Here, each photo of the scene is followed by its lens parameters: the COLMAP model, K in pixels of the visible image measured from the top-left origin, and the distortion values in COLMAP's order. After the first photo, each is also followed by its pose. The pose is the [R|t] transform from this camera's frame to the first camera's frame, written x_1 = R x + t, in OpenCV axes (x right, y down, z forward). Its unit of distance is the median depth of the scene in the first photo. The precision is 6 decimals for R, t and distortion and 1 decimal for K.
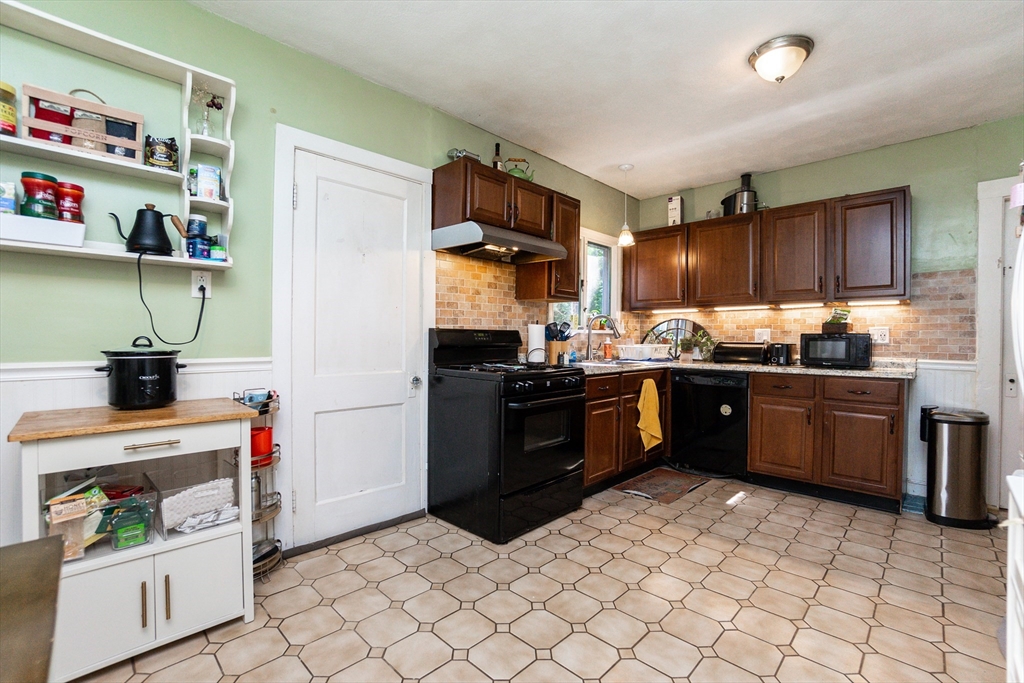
lens RADIAL K [[464.0, 0, 509.3], [0, 464.0, 344.4], [0, 0, 1]] dist [-0.024278, 0.024168]
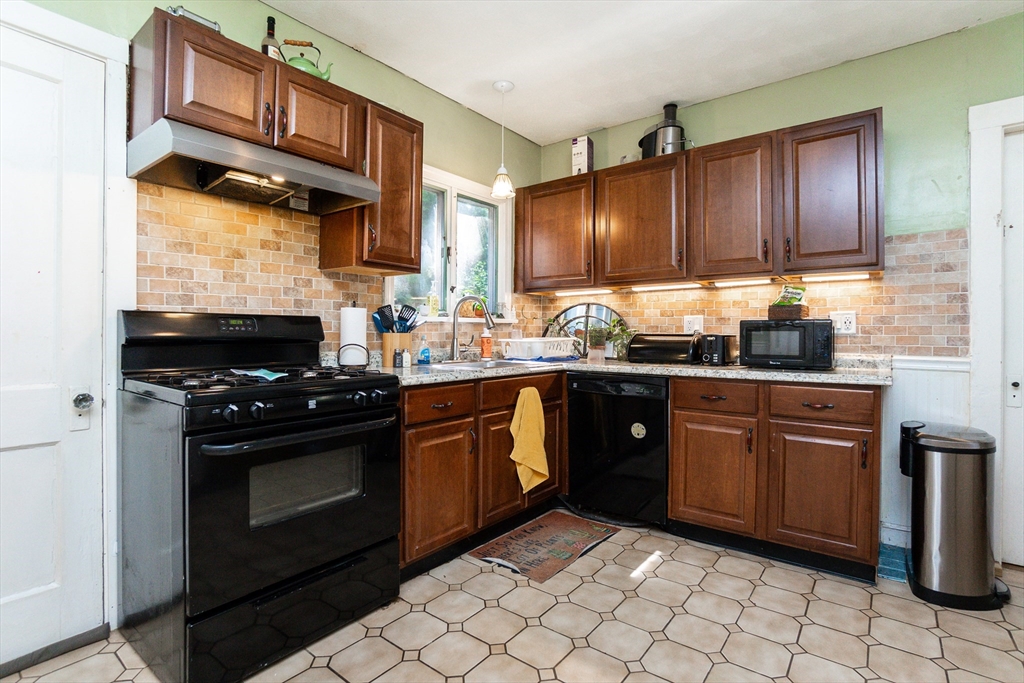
lens RADIAL K [[478.8, 0, 519.3], [0, 478.8, 338.2], [0, 0, 1]] dist [-0.021991, 0.020248]
pose [[0.996051, -0.005627, 0.088605, 0.236368], [0.006117, 0.999967, -0.005262, 0.005793], [-0.088573, 0.005783, 0.996053, 0.310552]]
